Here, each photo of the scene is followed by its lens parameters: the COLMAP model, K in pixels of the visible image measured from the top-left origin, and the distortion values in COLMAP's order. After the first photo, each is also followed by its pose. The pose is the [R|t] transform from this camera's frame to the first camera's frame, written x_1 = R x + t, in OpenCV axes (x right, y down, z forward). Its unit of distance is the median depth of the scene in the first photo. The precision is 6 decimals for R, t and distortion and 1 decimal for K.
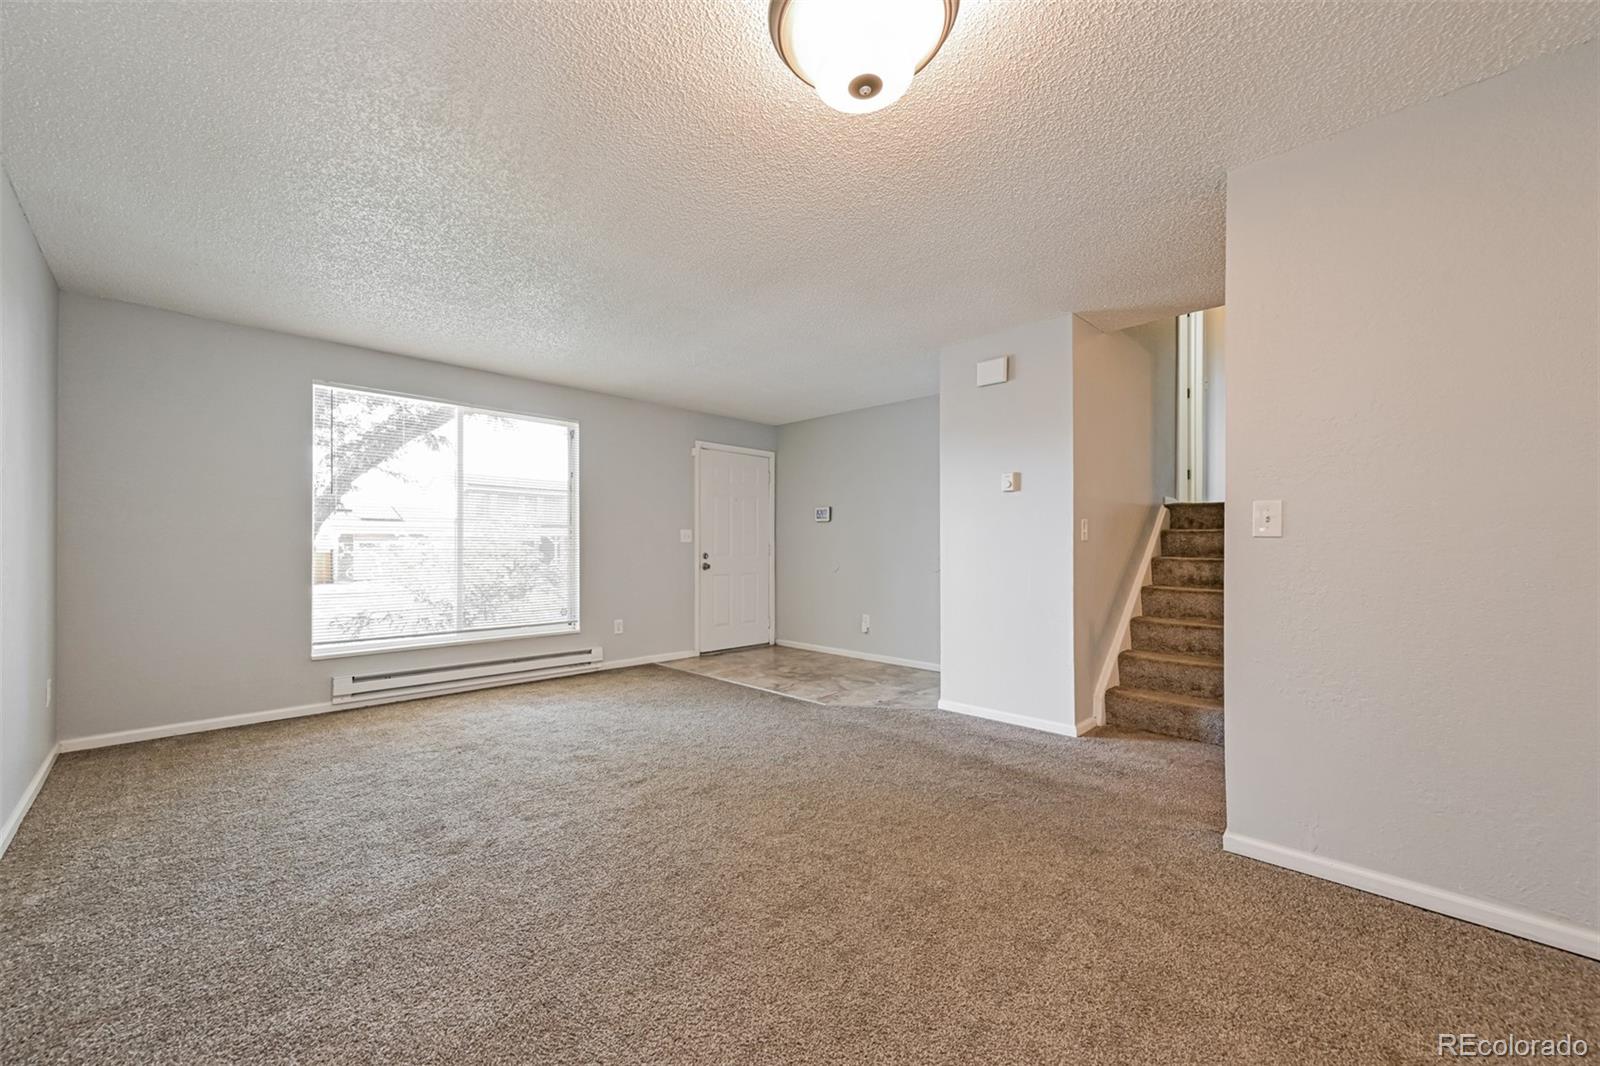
lens RADIAL K [[620.2, 0, 804.2], [0, 620.2, 542.5], [0, 0, 1]] dist [0.003374, 0.000239]
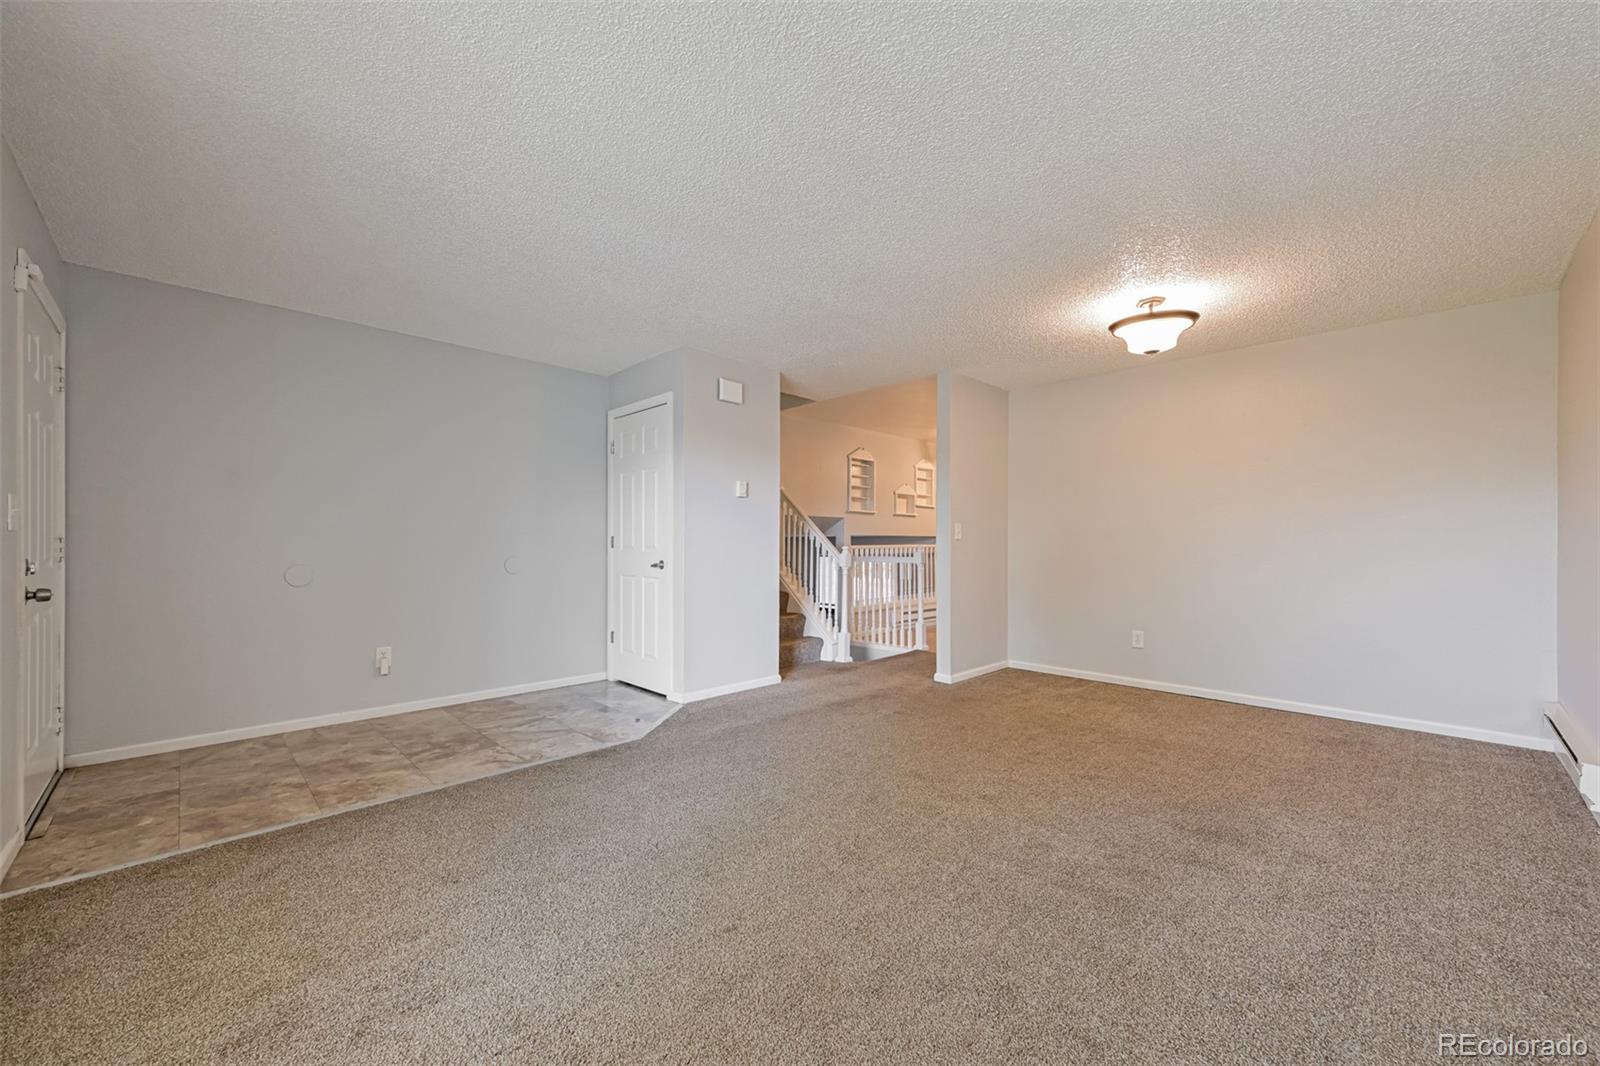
lens RADIAL K [[620.2, 0, 804.2], [0, 620.2, 542.5], [0, 0, 1]] dist [0.003374, 0.000239]
pose [[0.005064, 0.003873, 0.999980, -0.865052], [-0.006243, 0.999973, -0.003842, 0.008257], [-0.999968, -0.006224, 0.005088, 0.871160]]
